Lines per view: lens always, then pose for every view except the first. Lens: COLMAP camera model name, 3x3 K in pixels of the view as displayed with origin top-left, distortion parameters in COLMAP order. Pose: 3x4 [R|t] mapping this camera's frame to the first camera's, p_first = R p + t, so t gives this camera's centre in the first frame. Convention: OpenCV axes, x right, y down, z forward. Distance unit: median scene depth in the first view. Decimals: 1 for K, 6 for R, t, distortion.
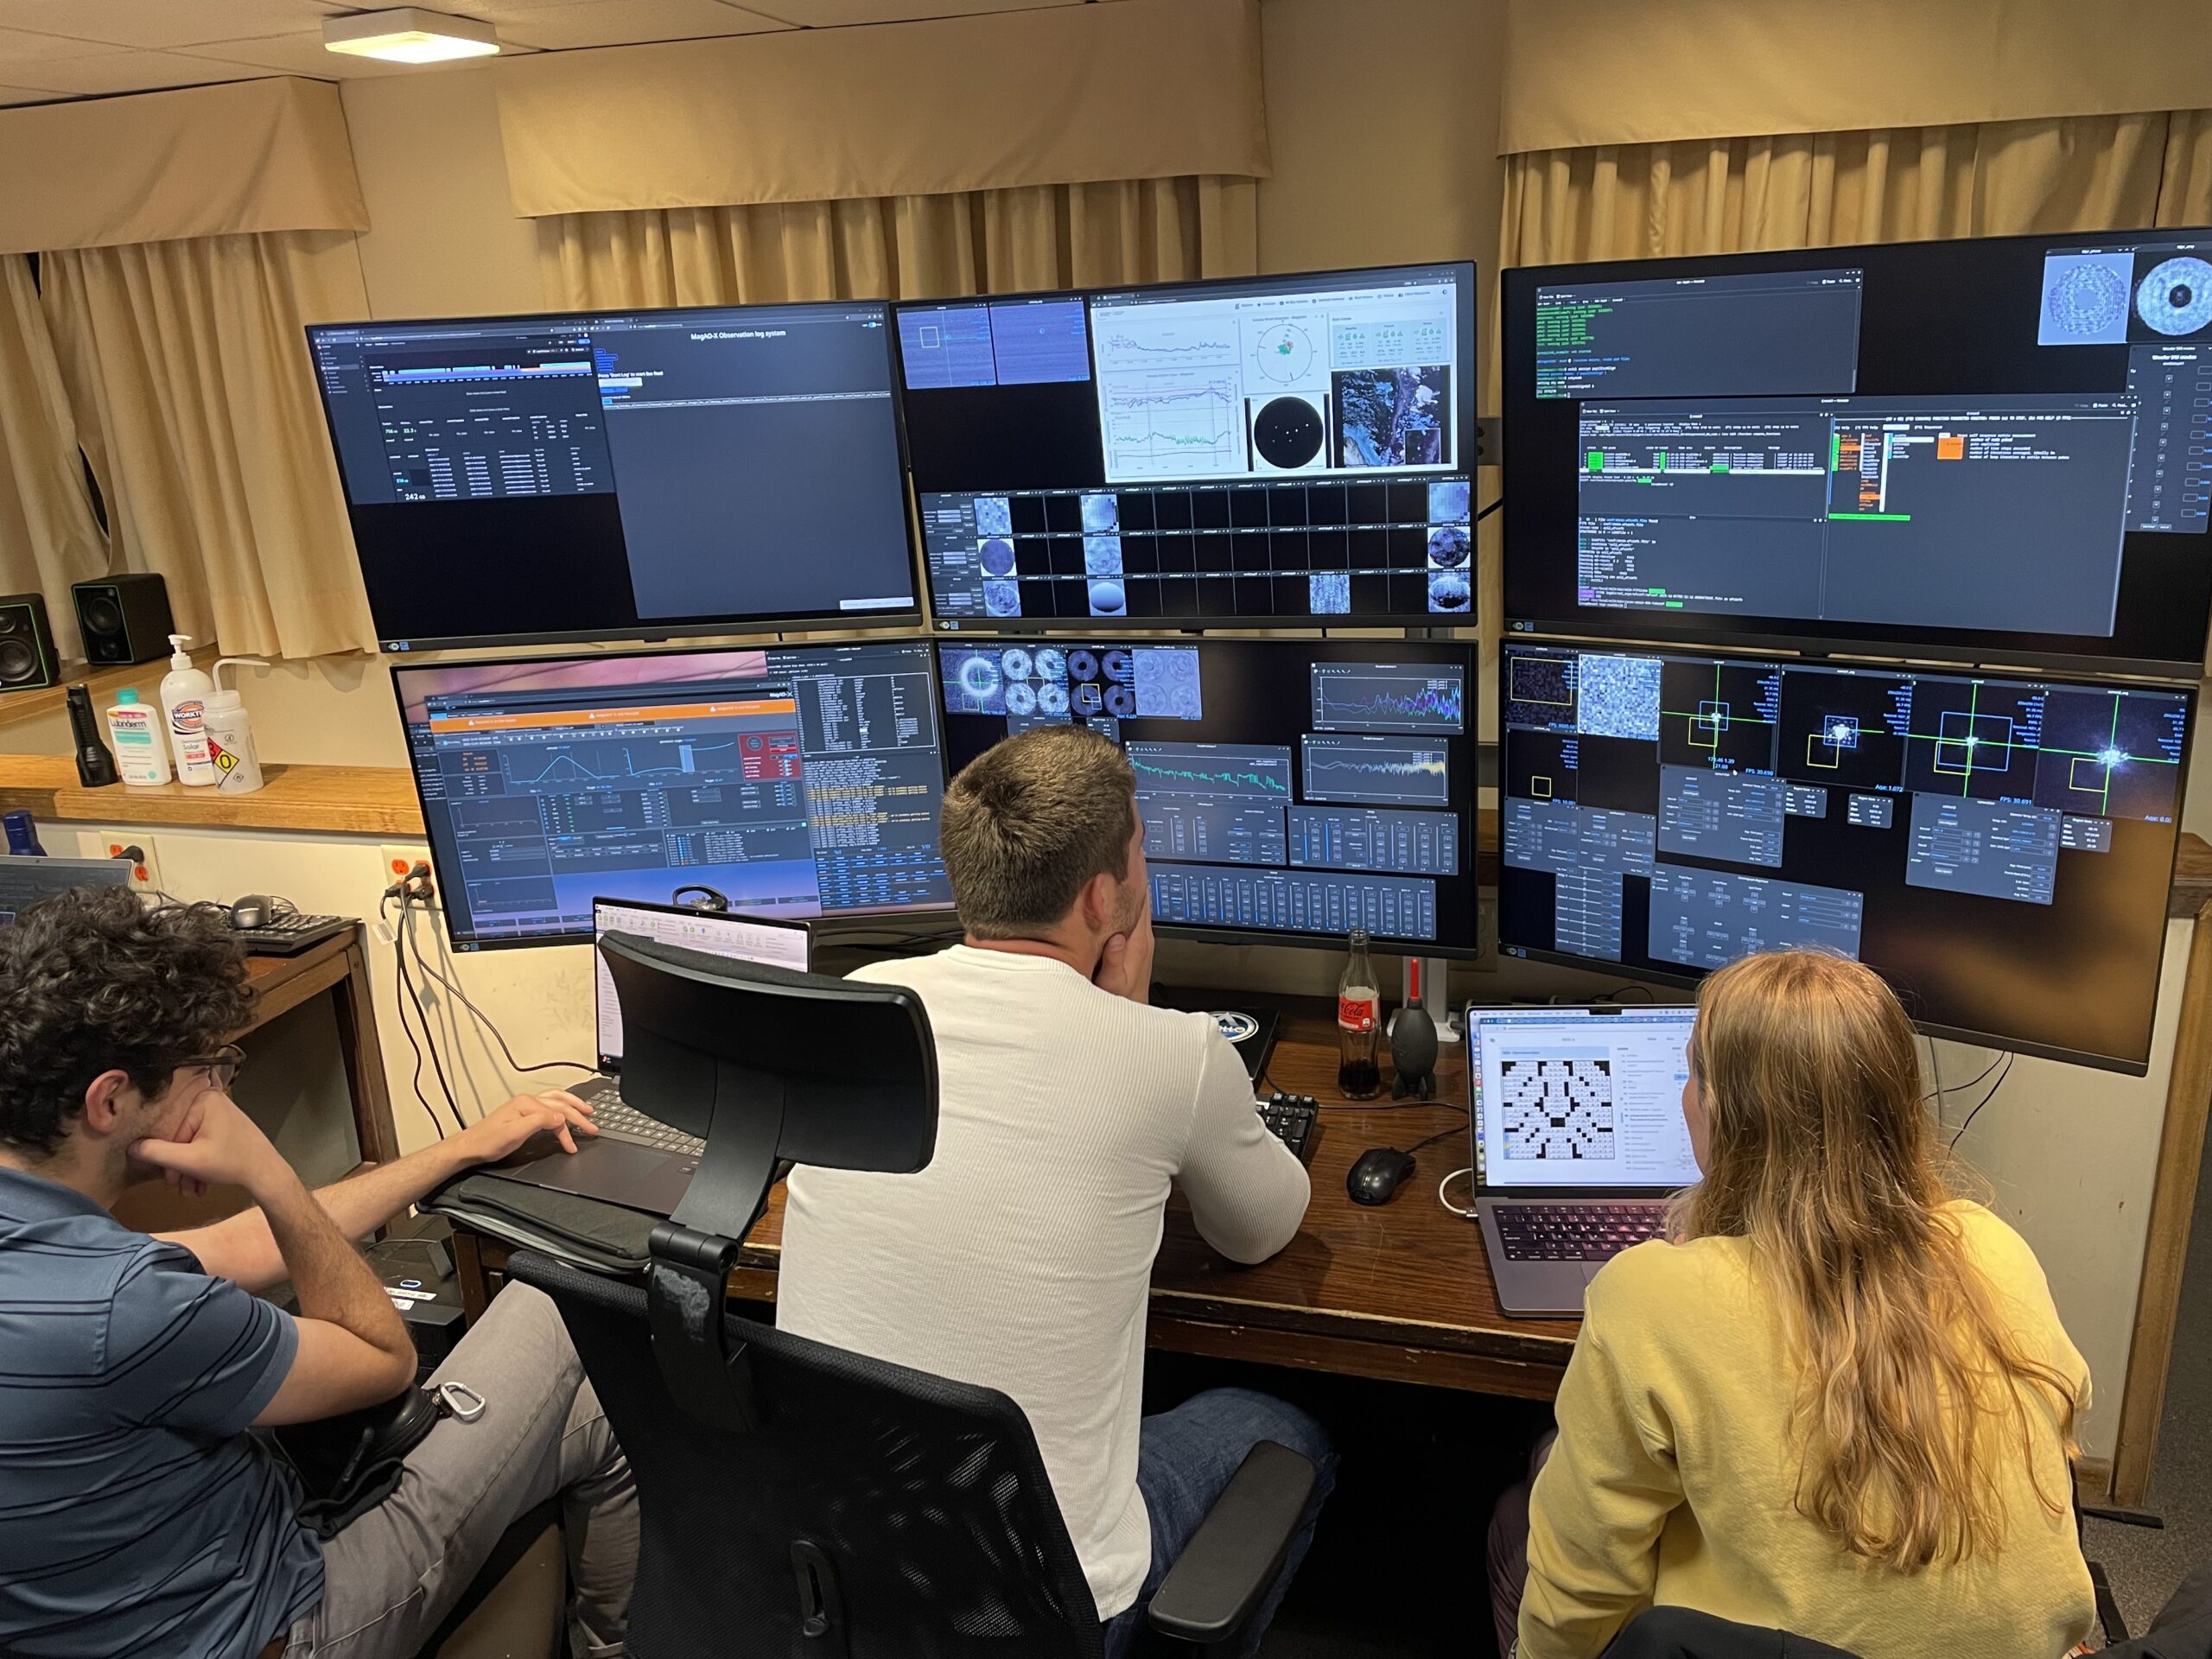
lens RADIAL K [[1684.8, 0, 1107.4], [0, 1684.8, 825.6], [0, 0, 1]] dist [0.032622, -0.033783]
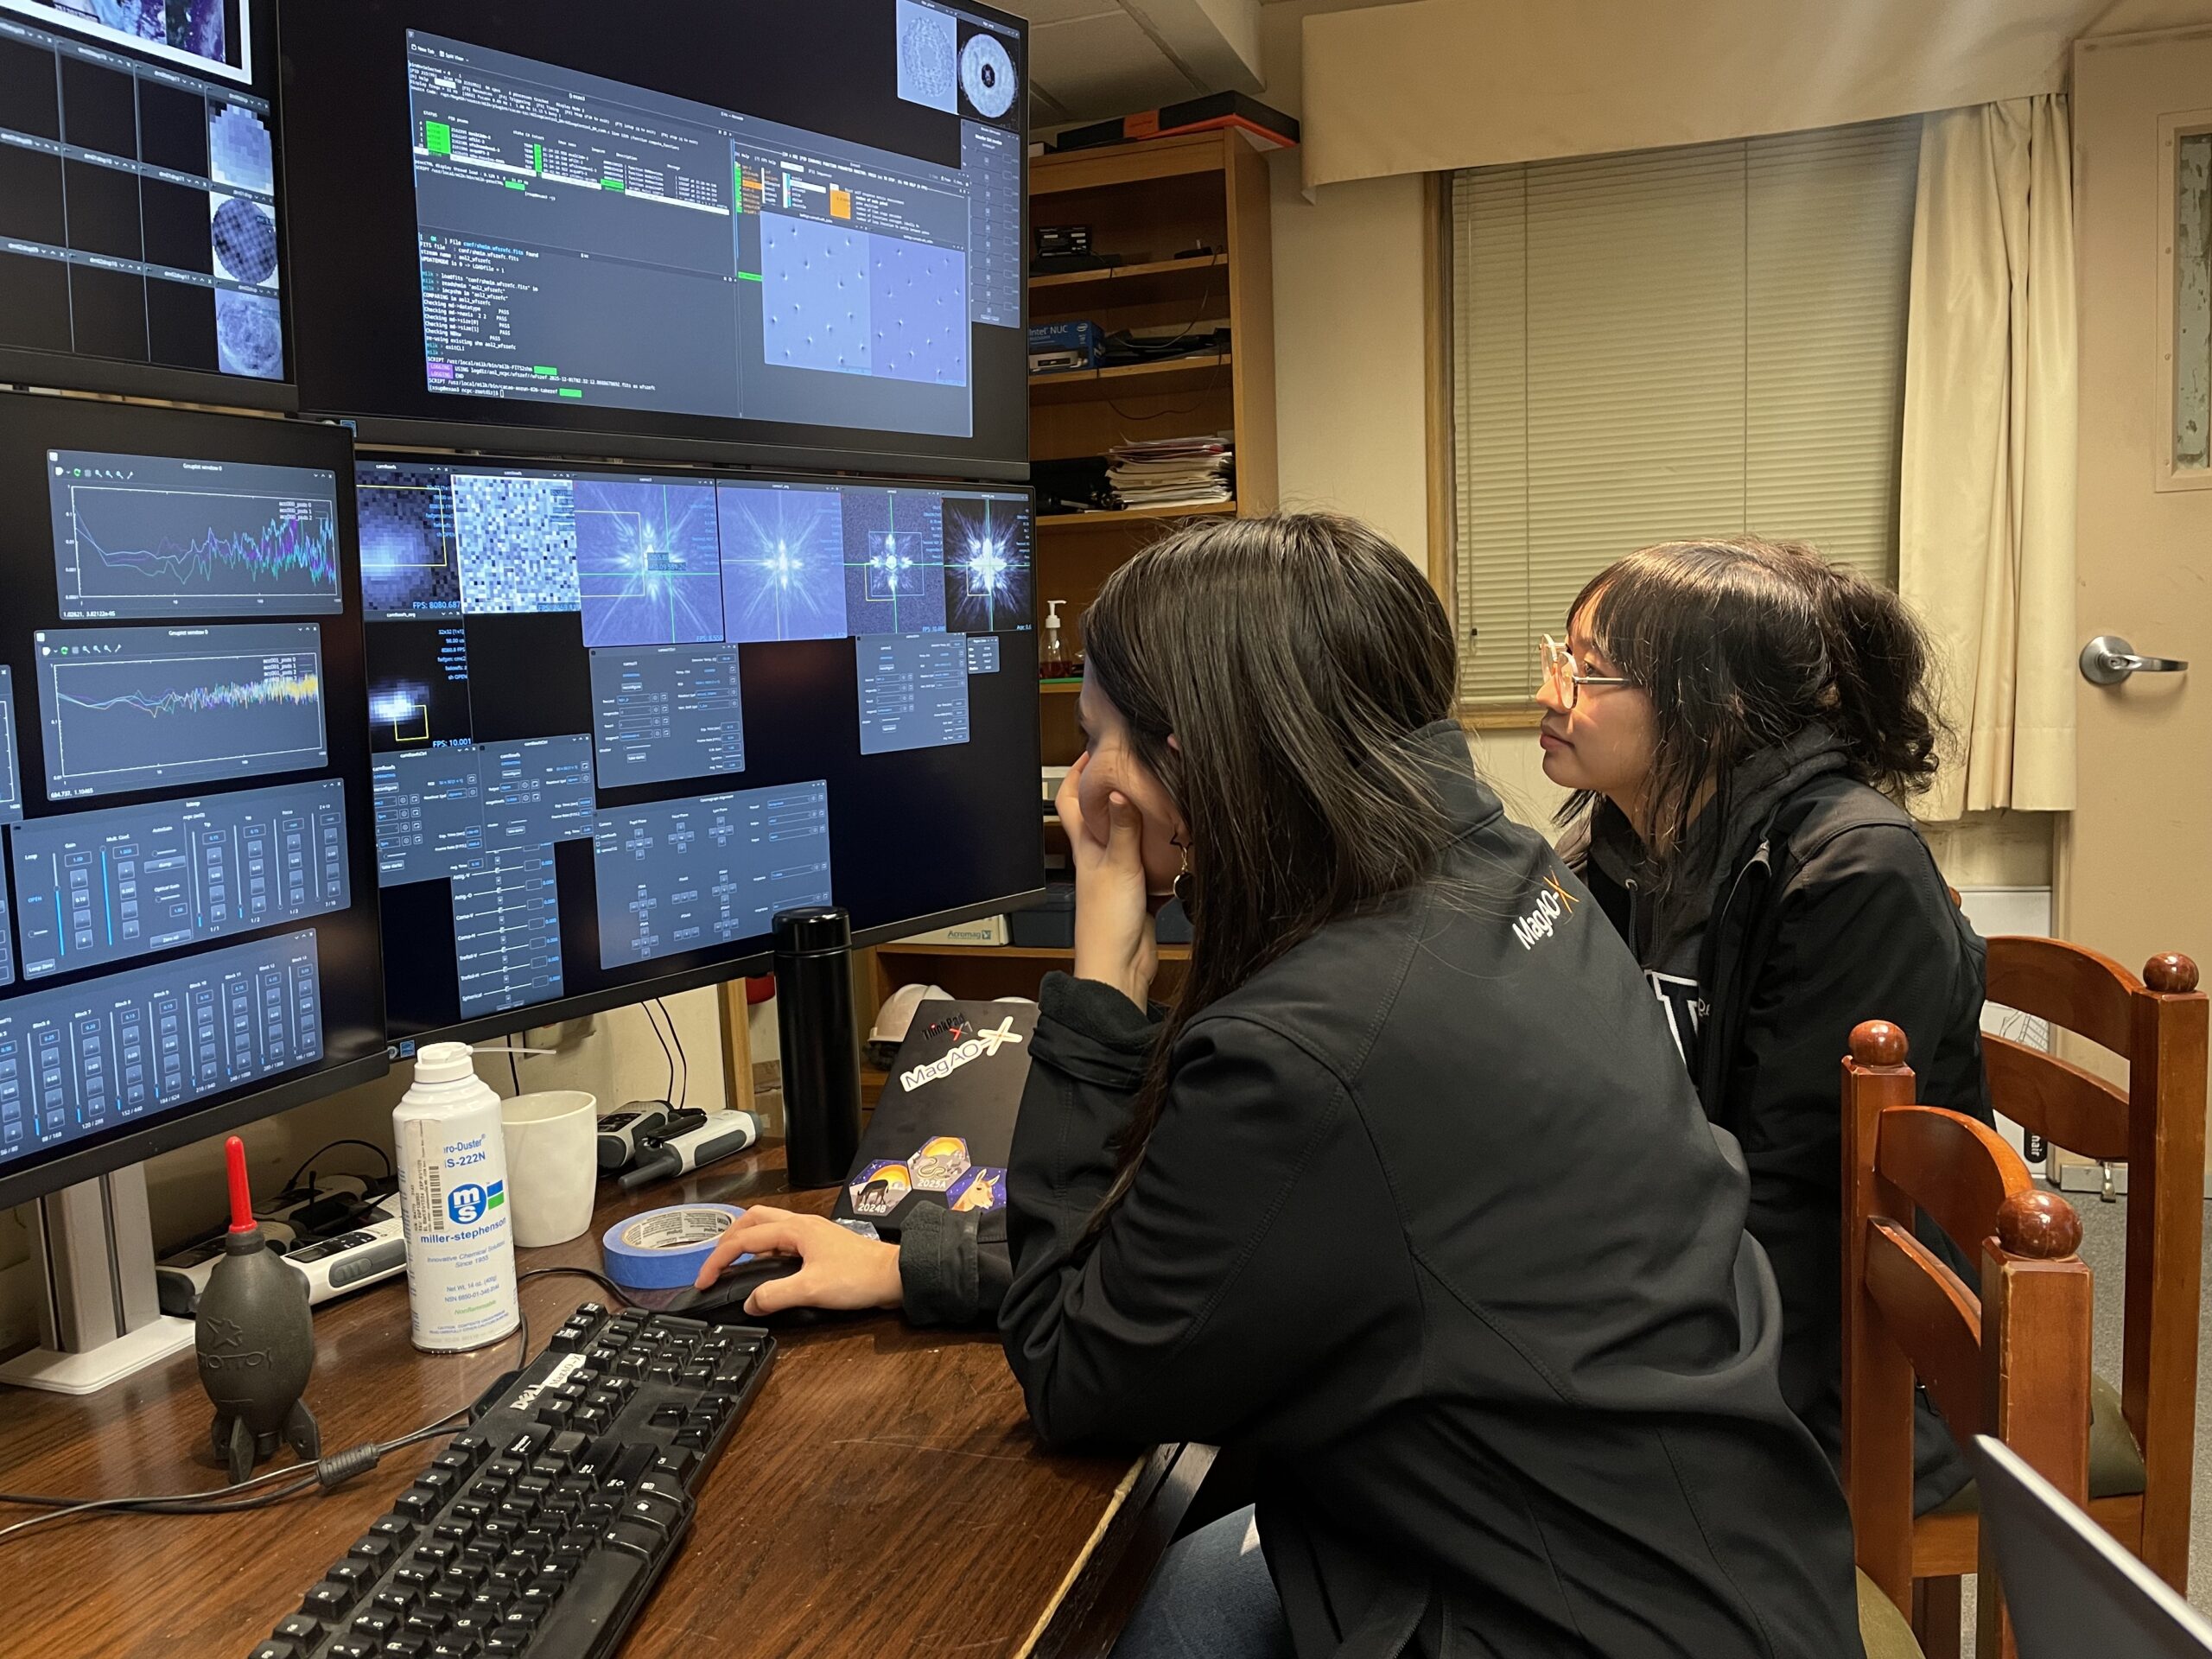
lens RADIAL K [[1684.8, 0, 1108.6], [0, 1684.8, 834.7], [0, 0, 1]] dist [0.032622, -0.033783]
pose [[0.041714, -0.076366, 0.996207, -0.310612], [0.331704, 0.941581, 0.058289, 0.058756], [-0.942461, 0.328014, 0.064608, 0.796912]]
